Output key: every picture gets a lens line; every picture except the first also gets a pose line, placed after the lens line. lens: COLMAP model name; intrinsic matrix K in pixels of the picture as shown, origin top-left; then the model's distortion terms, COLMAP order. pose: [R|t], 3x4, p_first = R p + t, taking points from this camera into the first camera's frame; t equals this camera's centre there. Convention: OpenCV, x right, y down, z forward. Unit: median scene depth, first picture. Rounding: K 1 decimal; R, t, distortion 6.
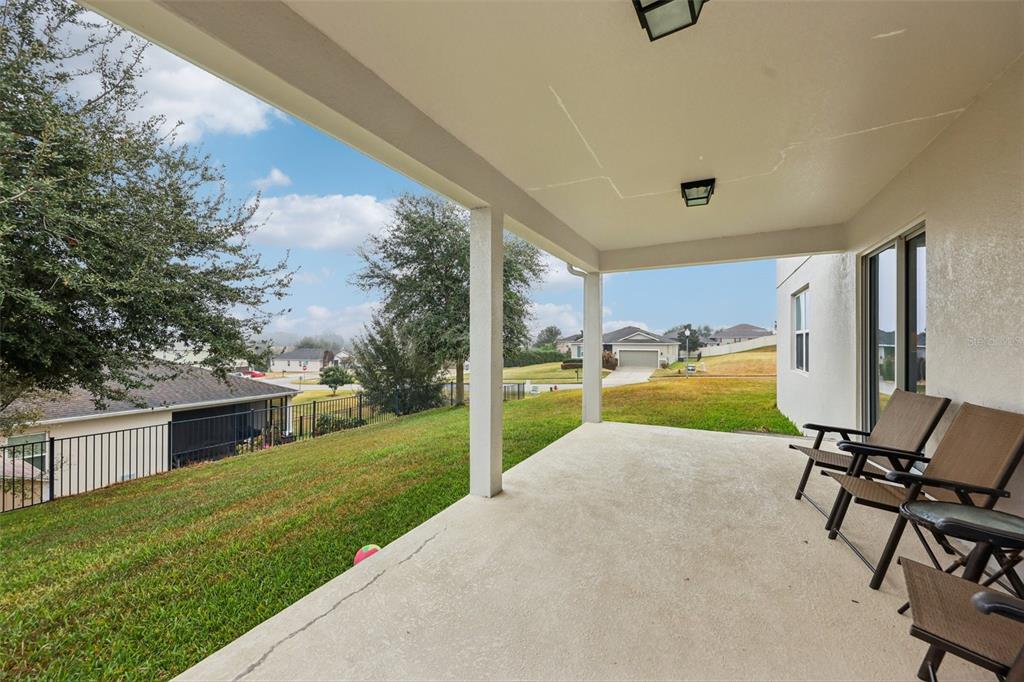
lens RADIAL K [[379.1, 0, 512.0], [0, 379.1, 341.0], [0, 0, 1]] dist [-0.000688, -0.000138]
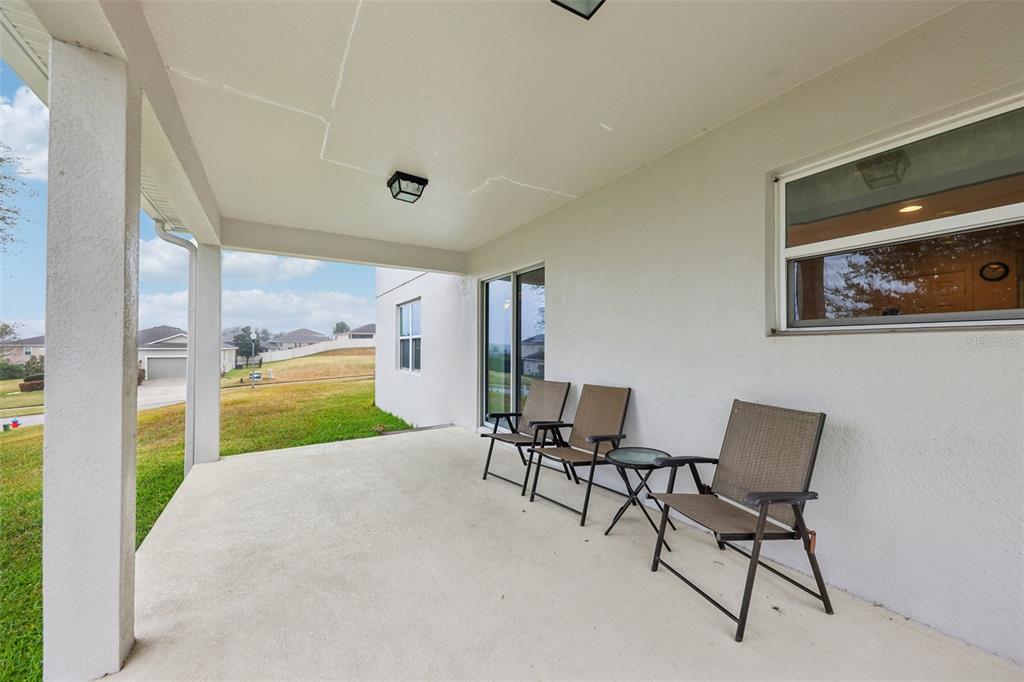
lens RADIAL K [[381.9, 0, 514.3], [0, 381.9, 348.0], [0, 0, 1]] dist [-0.001299, -0.000238]
pose [[0.490860, -0.003576, 0.871231, -0.089587], [-0.002218, 0.999983, 0.005355, 0.001083], [-0.871235, -0.004561, 0.490844, 0.130162]]
